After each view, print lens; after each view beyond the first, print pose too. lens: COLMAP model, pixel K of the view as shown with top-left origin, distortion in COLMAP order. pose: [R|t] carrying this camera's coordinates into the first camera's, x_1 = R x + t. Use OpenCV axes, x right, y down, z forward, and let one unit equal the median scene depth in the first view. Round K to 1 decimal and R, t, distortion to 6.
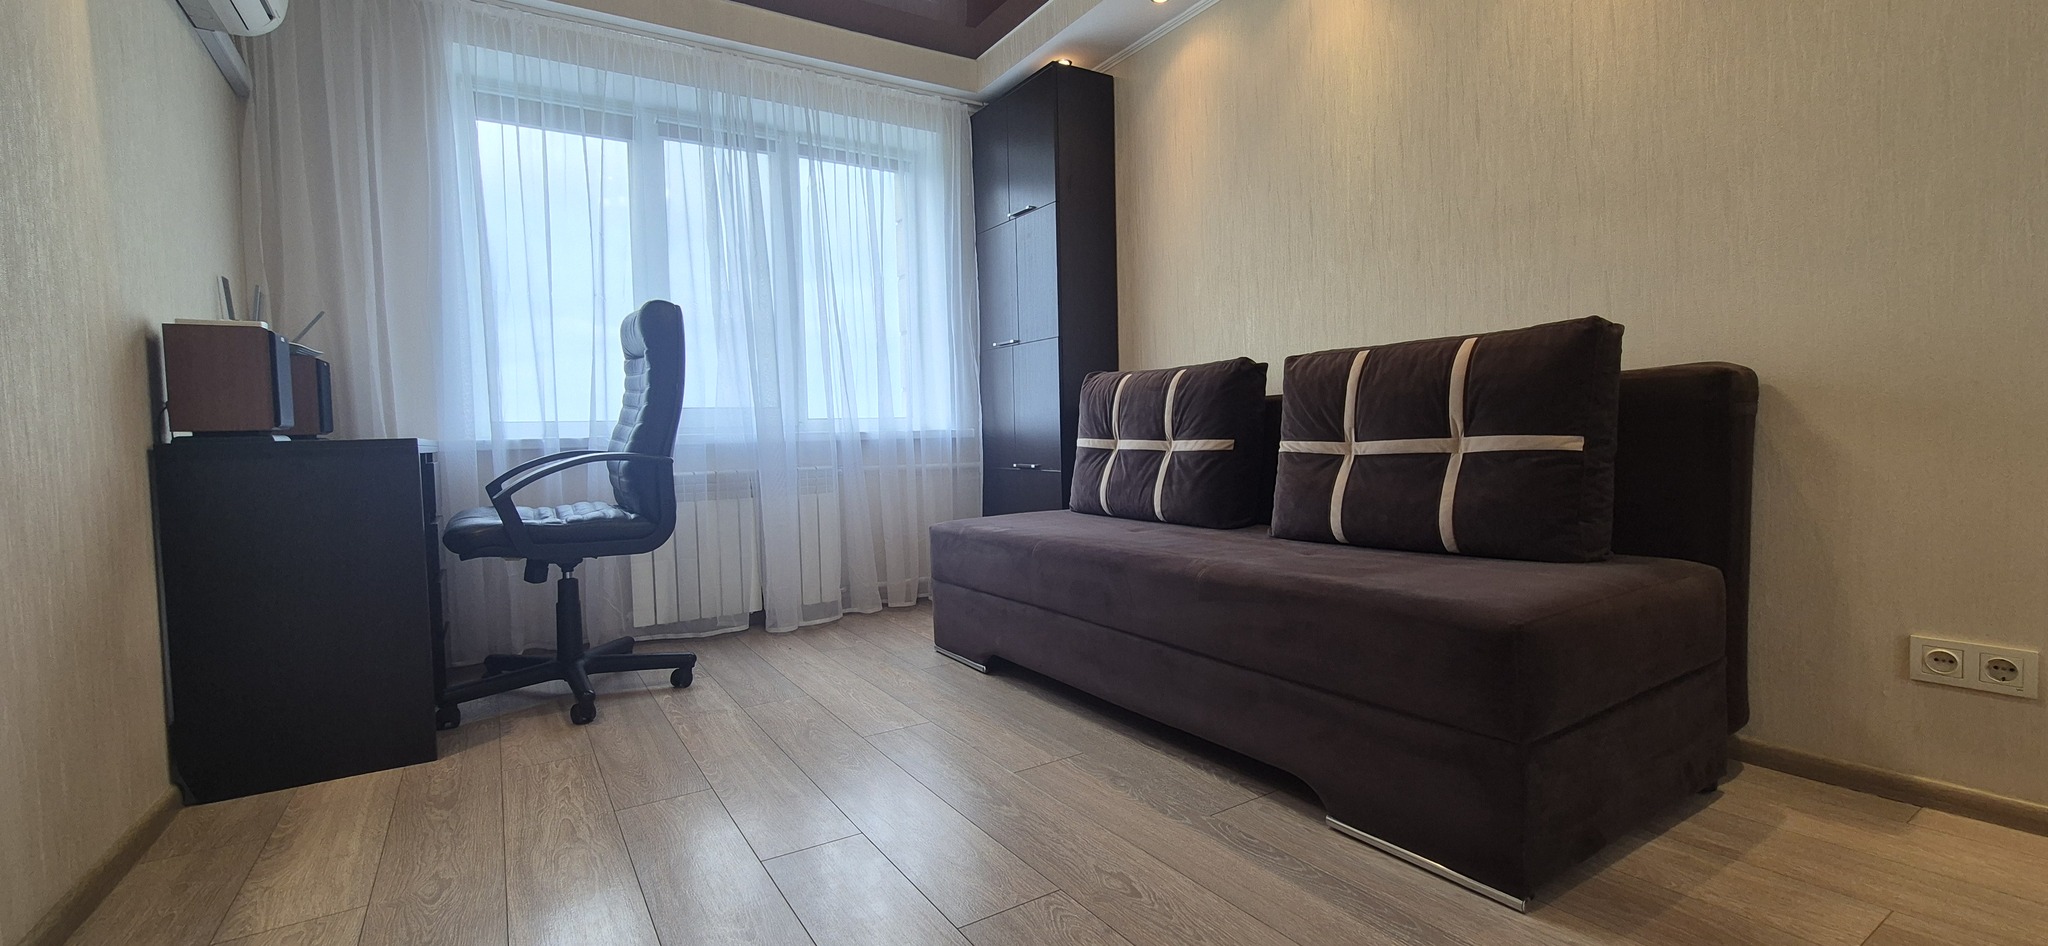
lens RADIAL K [[844.8, 0, 1024.3], [0, 844.8, 472.8], [0, 0, 1]] dist [0.001039, -0.000014]
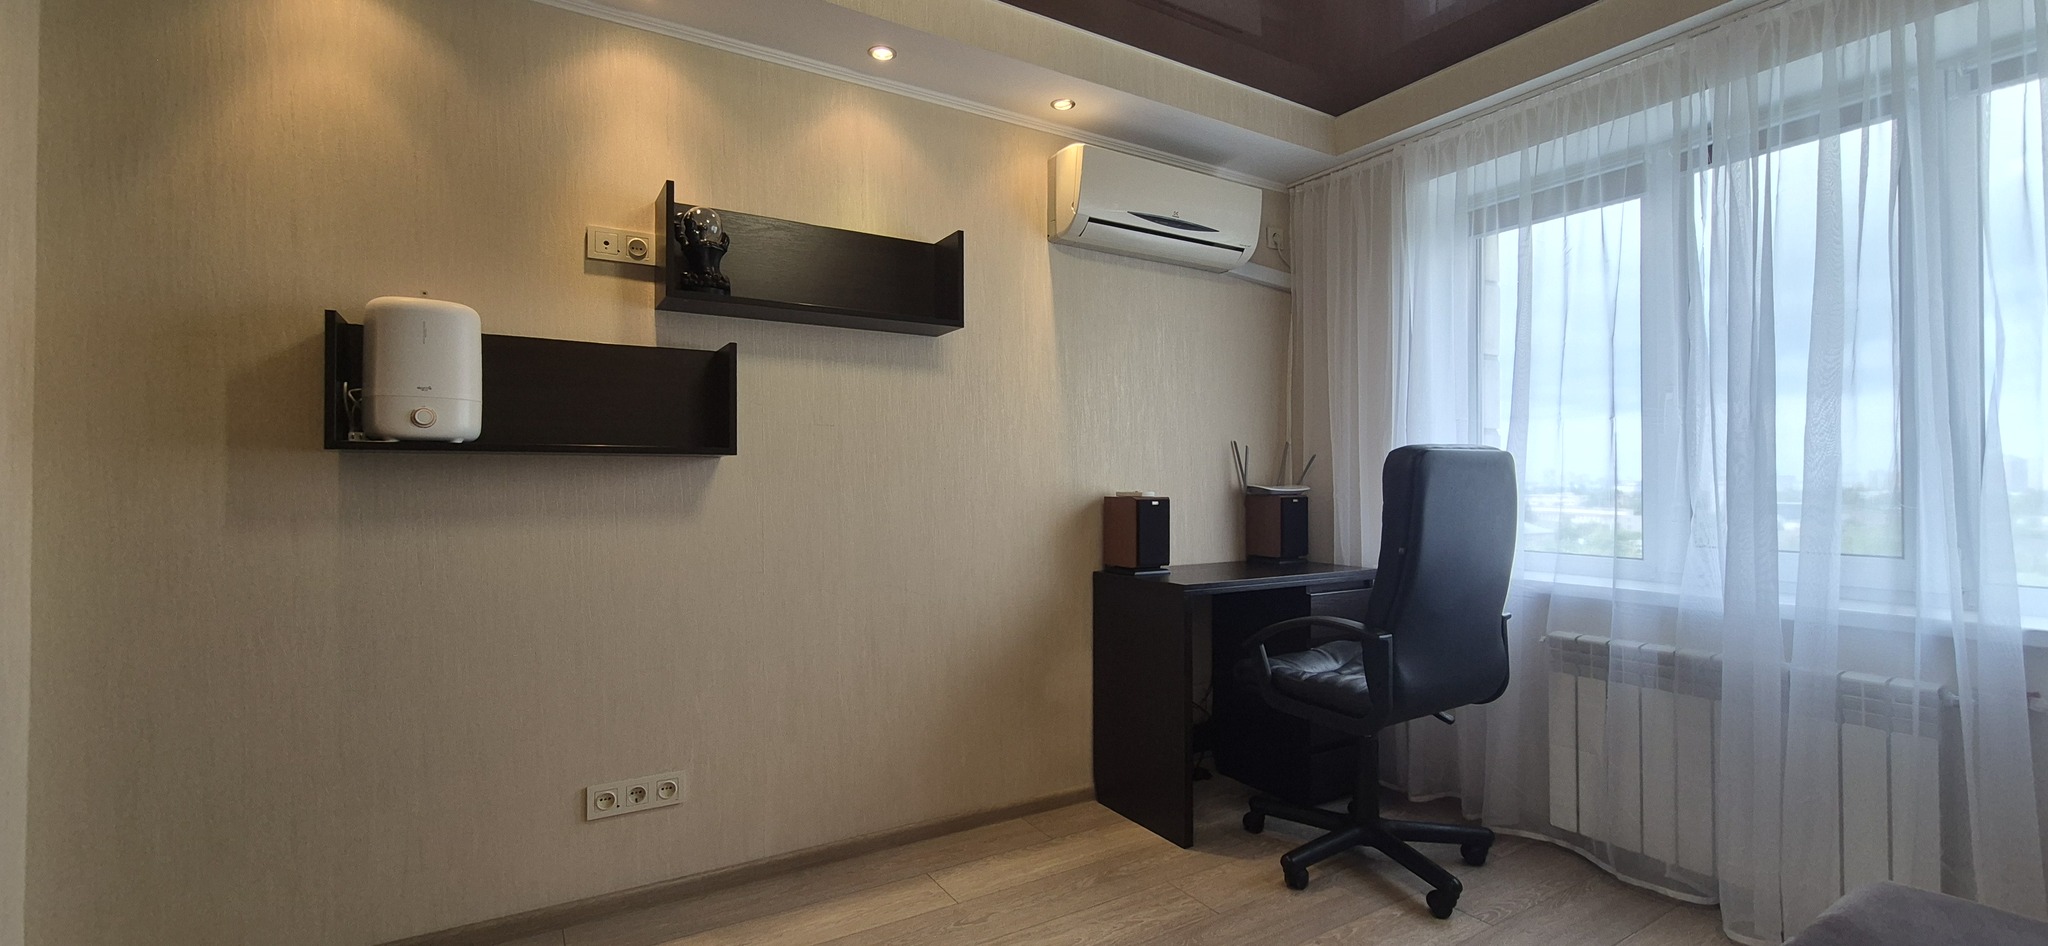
lens RADIAL K [[844.8, 0, 1029.9], [0, 844.8, 473.4], [0, 0, 1]] dist [0.001039, -0.000014]
pose [[-0.009548, 0.004648, -0.999944, 0.338600], [-0.053048, 0.998579, 0.005149, -0.125776], [0.998546, 0.053095, -0.009288, 0.510271]]
